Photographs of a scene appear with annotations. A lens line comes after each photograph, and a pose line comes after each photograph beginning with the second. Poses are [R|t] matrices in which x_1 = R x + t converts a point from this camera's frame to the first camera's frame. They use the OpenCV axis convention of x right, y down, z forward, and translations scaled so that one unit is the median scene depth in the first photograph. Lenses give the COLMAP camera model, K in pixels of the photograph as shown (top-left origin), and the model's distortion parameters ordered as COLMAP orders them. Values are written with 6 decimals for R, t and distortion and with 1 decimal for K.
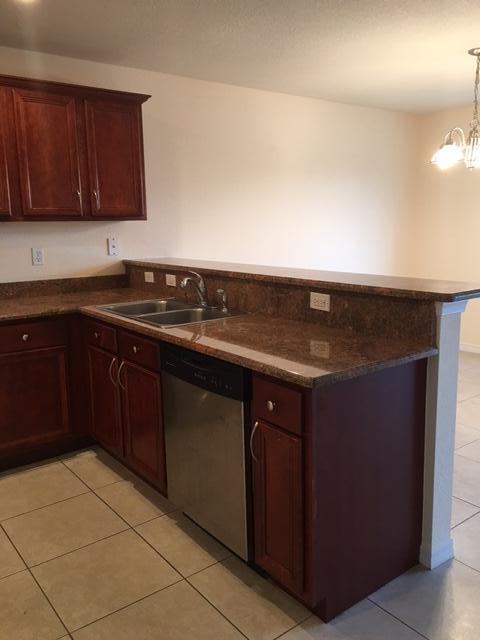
lens RADIAL K [[546.6, 0, 240.0], [0, 546.6, 320.0], [0, 0, 1]] dist [0.055222, -0.004026]
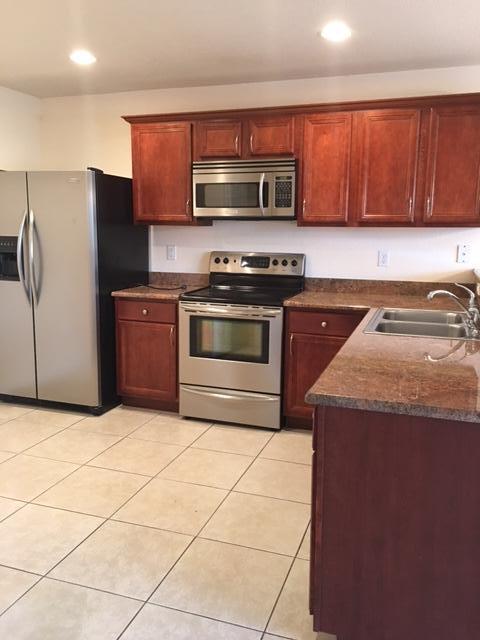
lens RADIAL K [[546.6, 0, 240.0], [0, 546.6, 320.0], [0, 0, 1]] dist [0.055222, -0.004026]
pose [[0.546600, 0.165504, -0.820876, 0.427401], [-0.168084, 0.982008, 0.086069, -0.043749], [0.820351, 0.090931, 0.564584, 0.166217]]
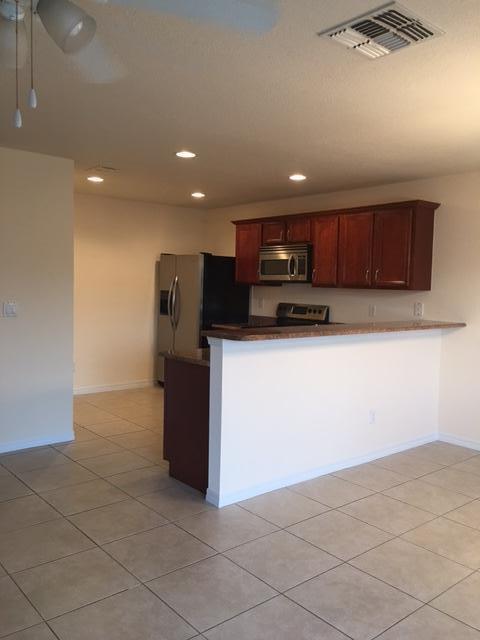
lens RADIAL K [[546.6, 0, 240.0], [0, 546.6, 320.0], [0, 0, 1]] dist [0.055222, -0.004026]
pose [[0.049289, 0.084534, -0.995201, 1.257800], [-0.206735, 0.975697, 0.072638, -0.134186], [0.977155, 0.202162, 0.065567, 0.573442]]
